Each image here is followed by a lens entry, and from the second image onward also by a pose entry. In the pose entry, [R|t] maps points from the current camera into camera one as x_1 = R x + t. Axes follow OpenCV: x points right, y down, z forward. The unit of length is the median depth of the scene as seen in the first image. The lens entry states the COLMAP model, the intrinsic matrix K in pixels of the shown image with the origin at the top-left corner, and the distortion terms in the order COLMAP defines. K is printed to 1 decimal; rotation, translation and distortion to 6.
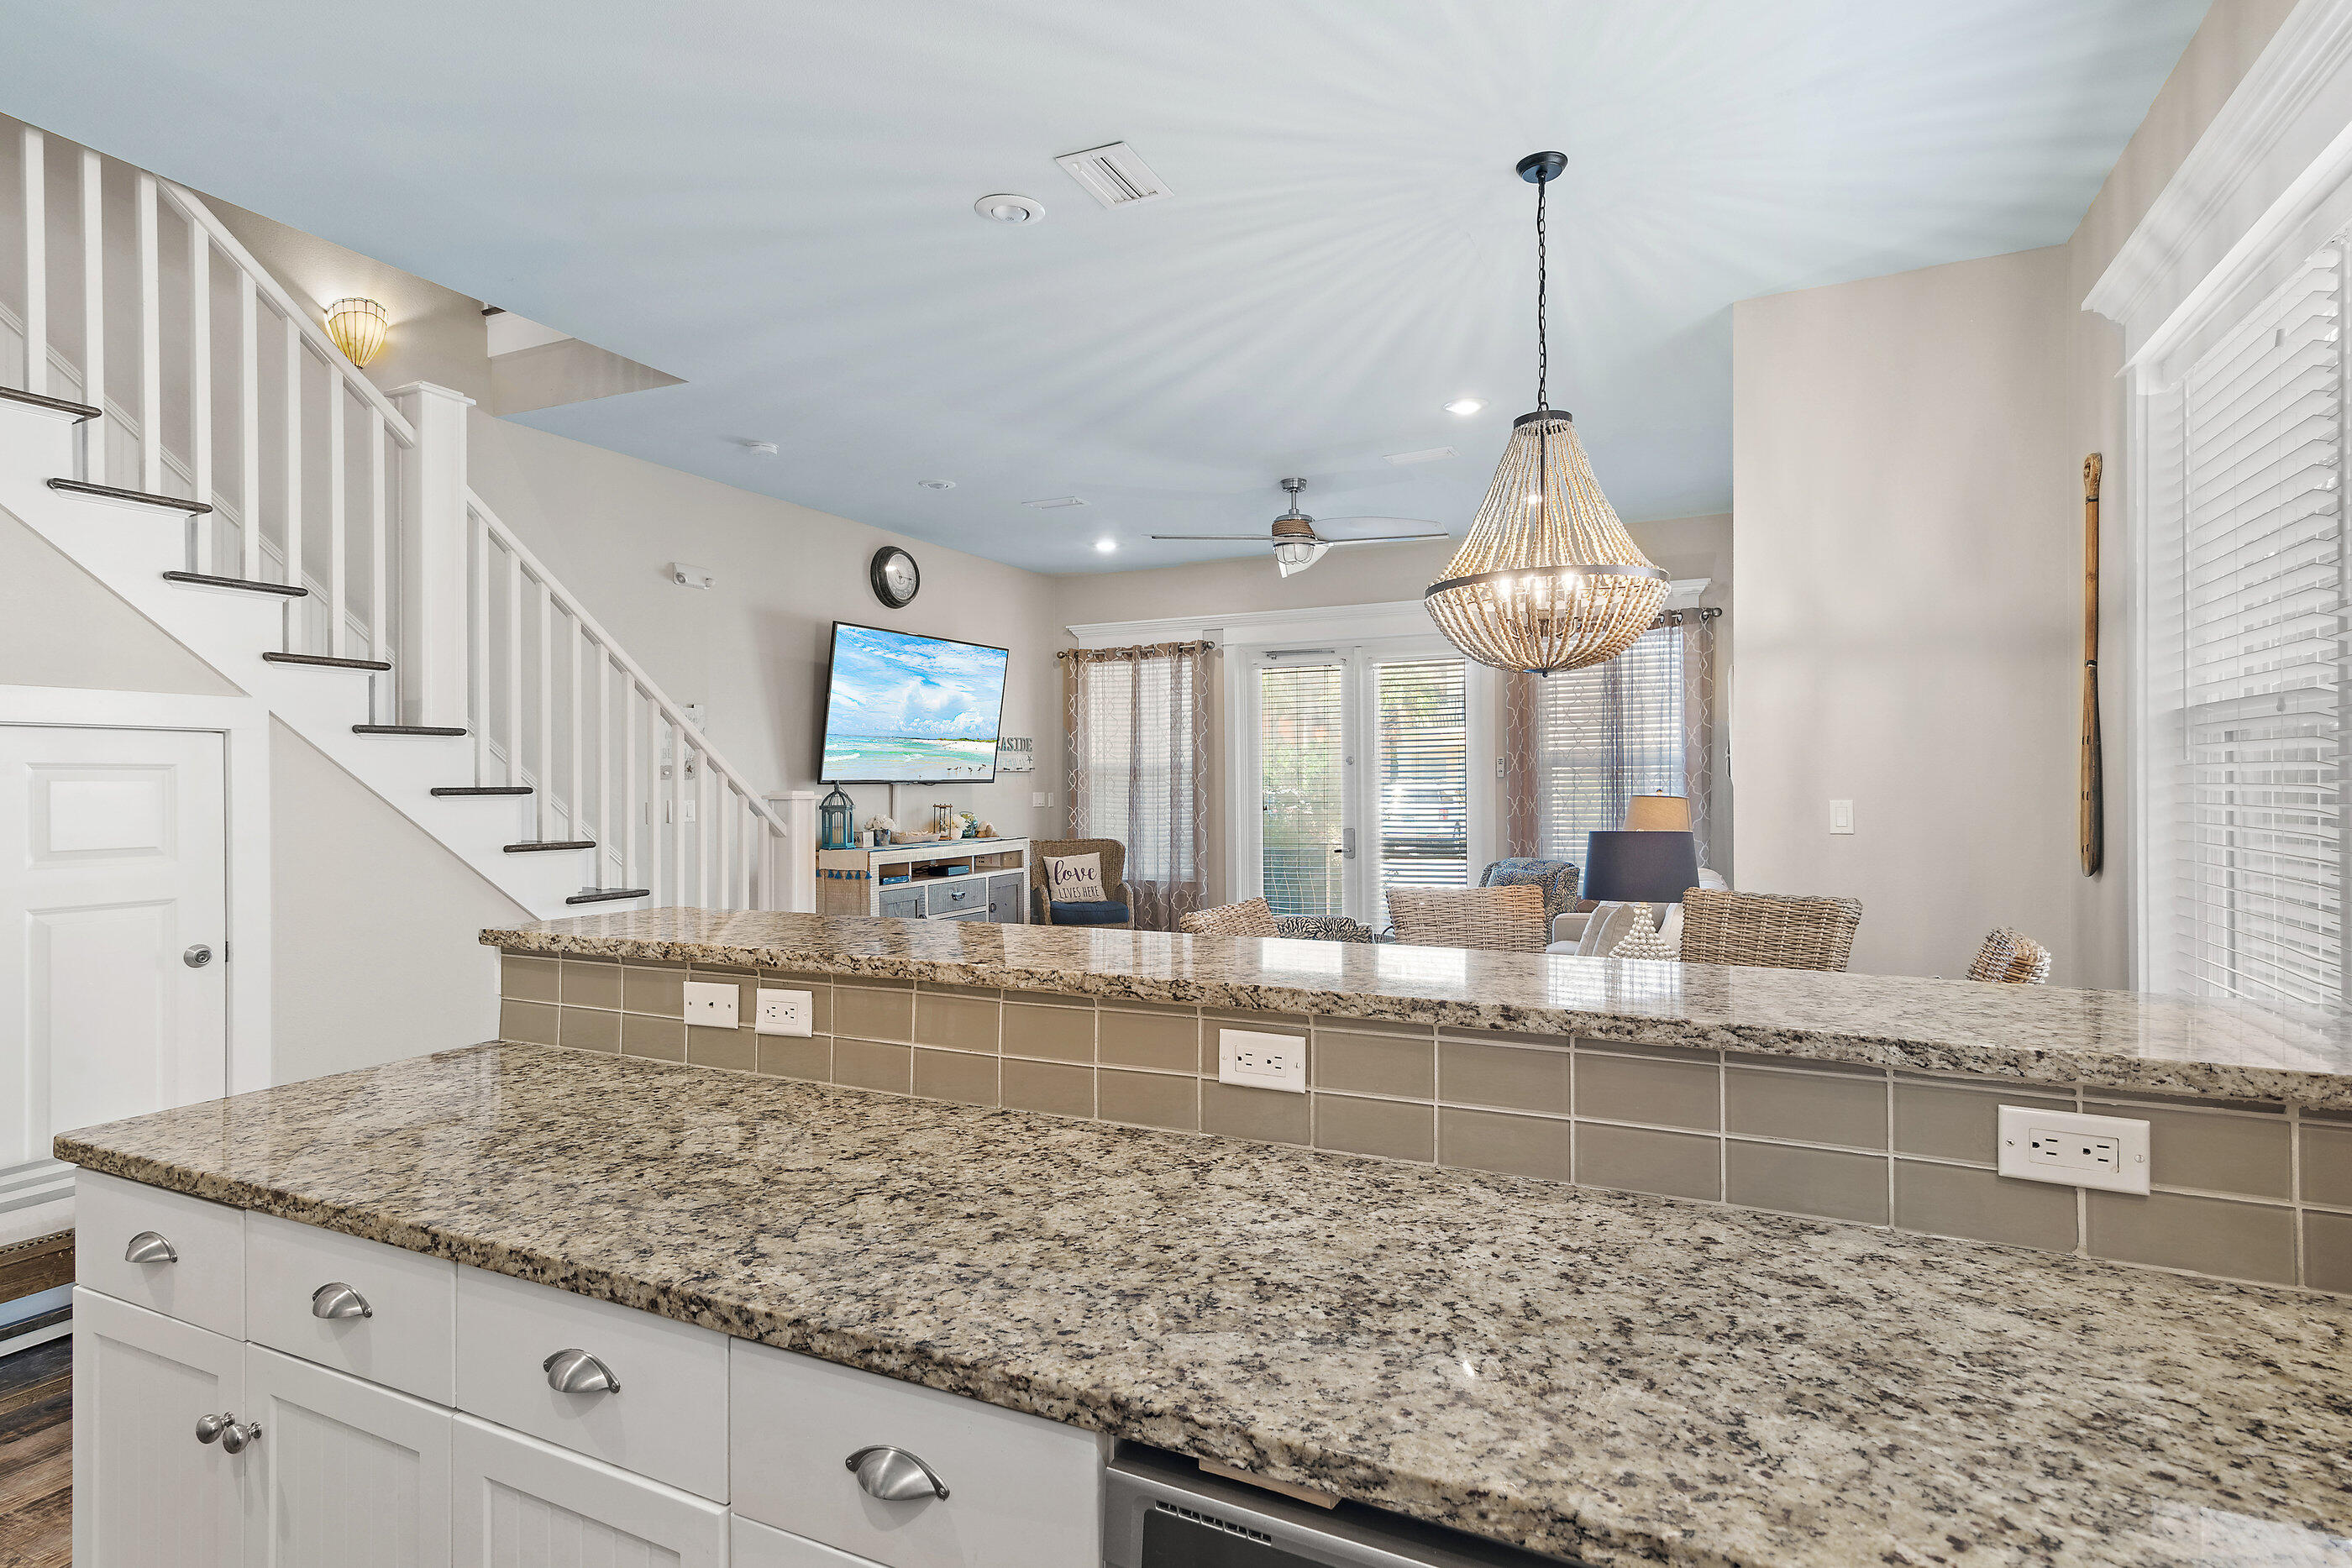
lens RADIAL K [[1163.4, 0, 1185.6], [0, 1163.4, 779.3], [0, 0, 1]] dist [0.000721, -0.000020]
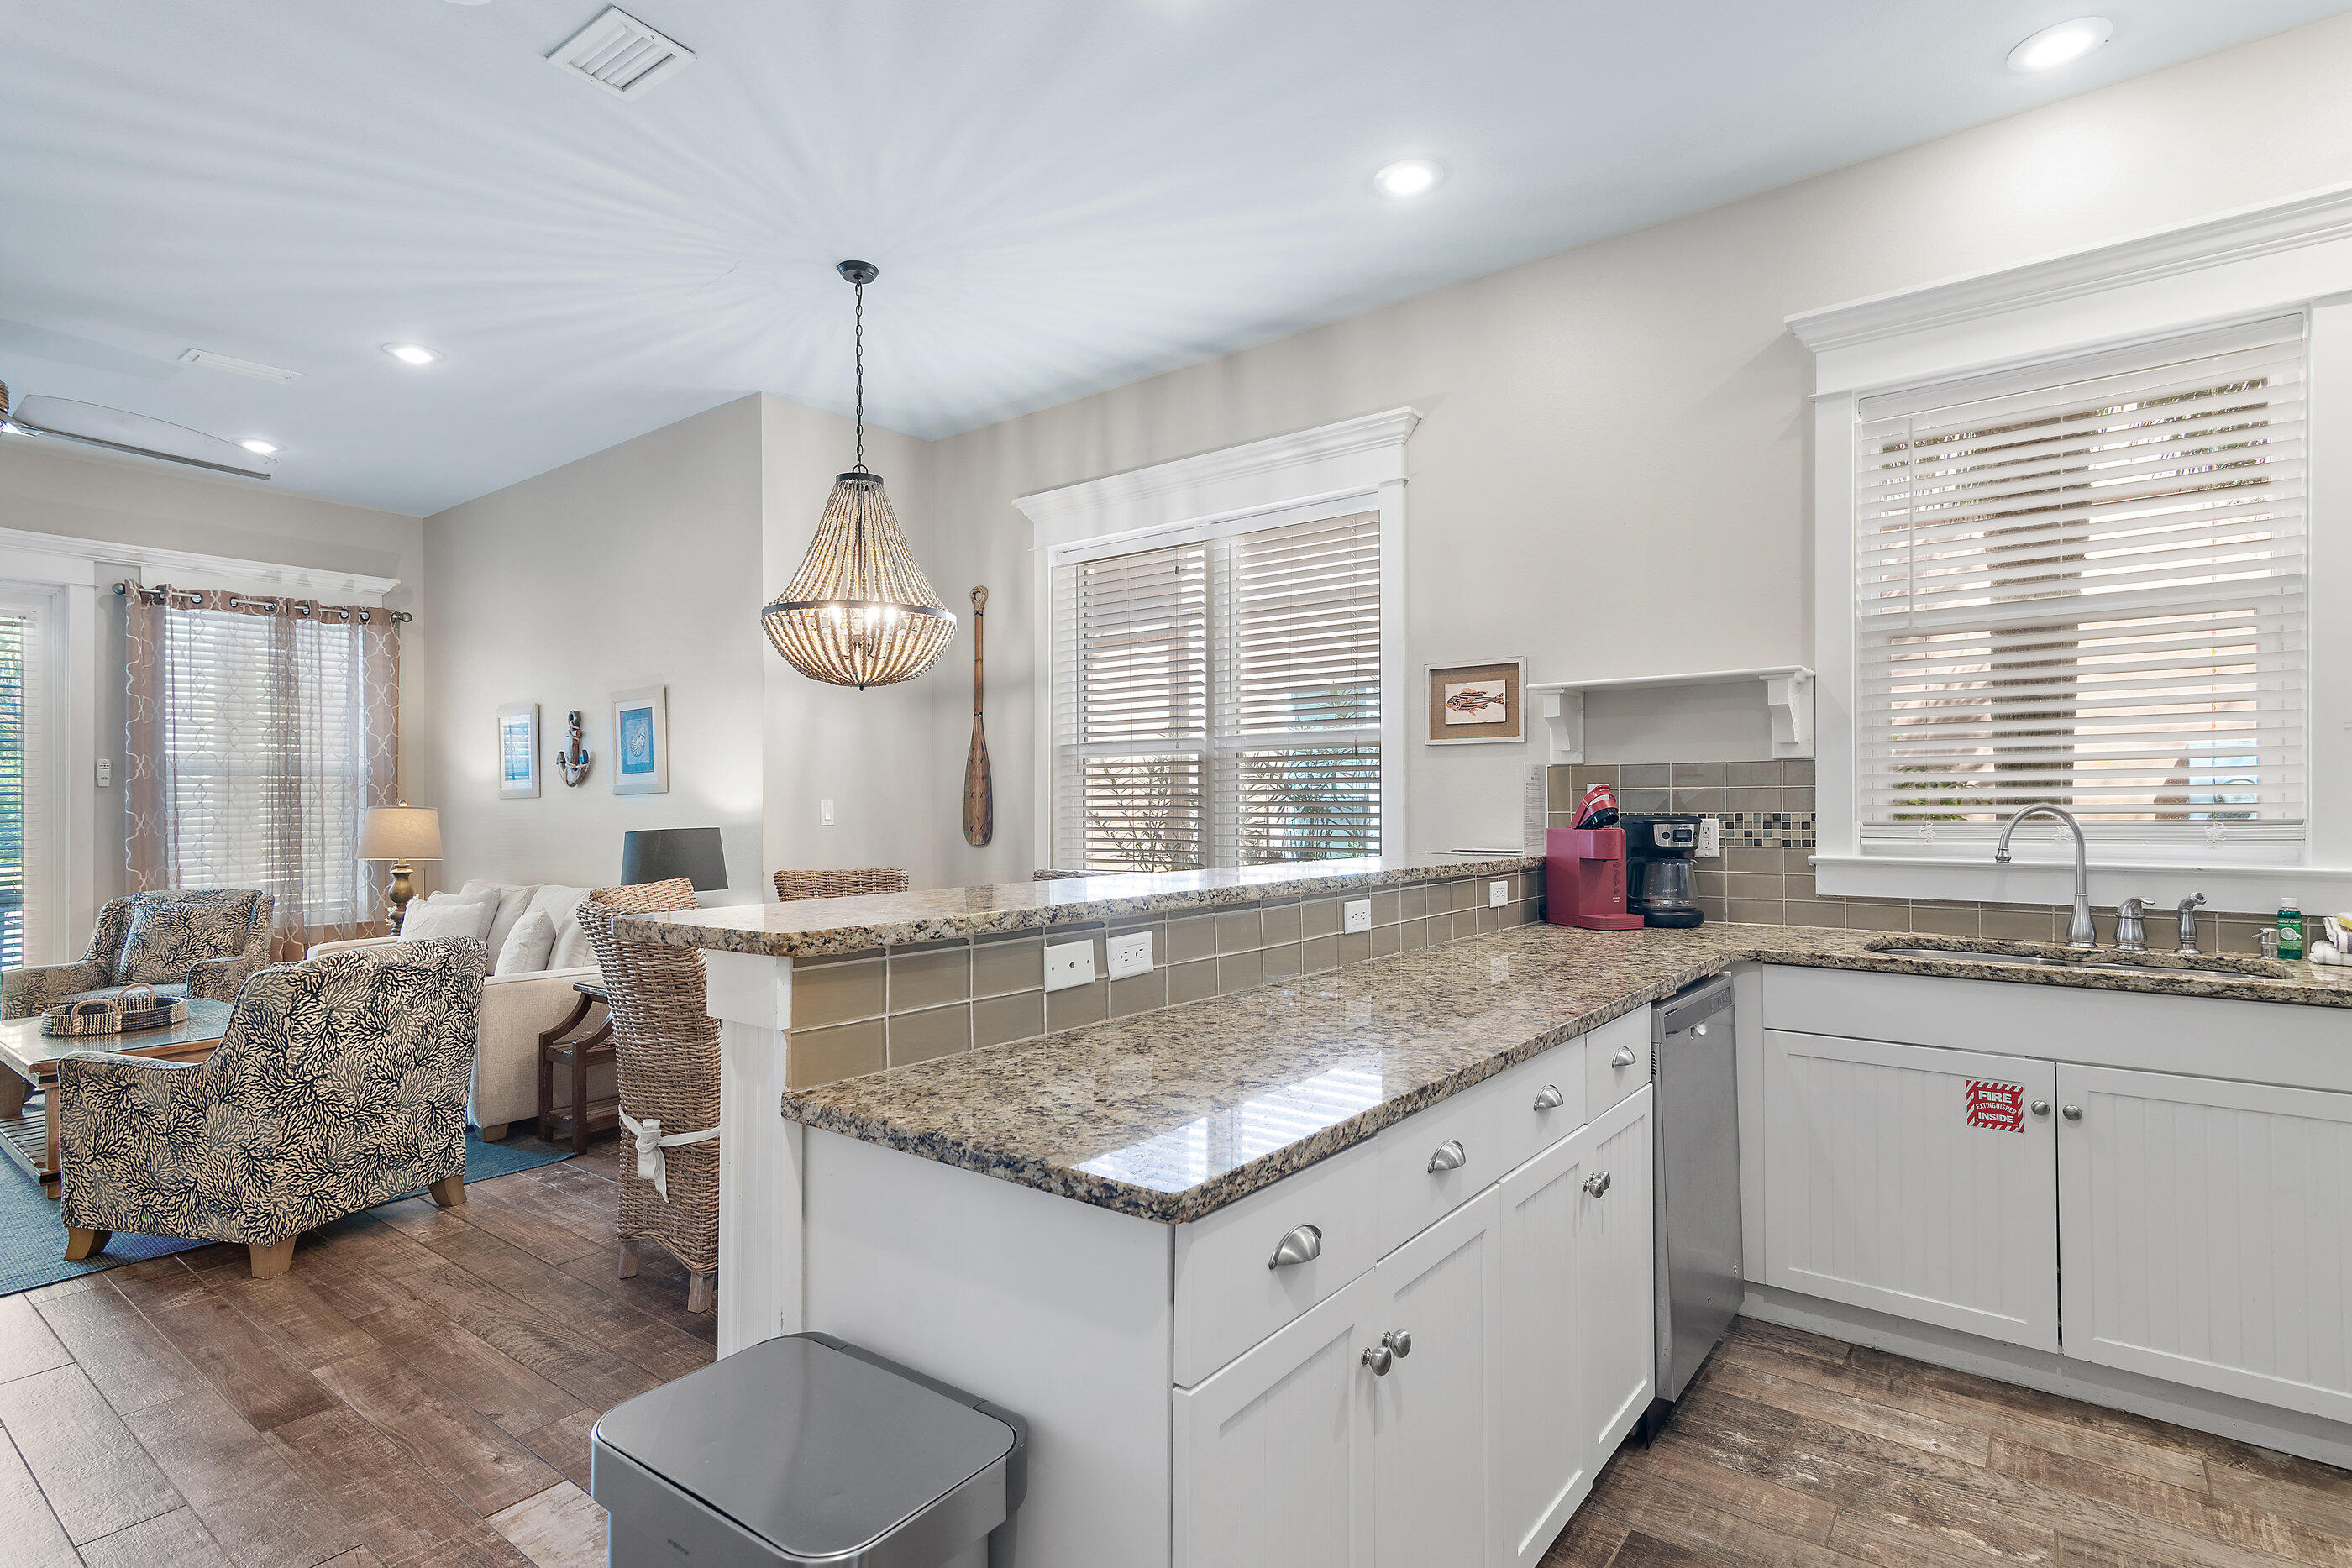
lens RADIAL K [[1163.4, 0, 1185.6], [0, 1163.4, 779.3], [0, 0, 1]] dist [0.000721, -0.000020]
pose [[0.208553, 0.025092, 0.977689, -0.813914], [0.001409, 0.999662, -0.025956, 0.036529], [-0.978010, 0.006791, 0.208447, 0.415311]]
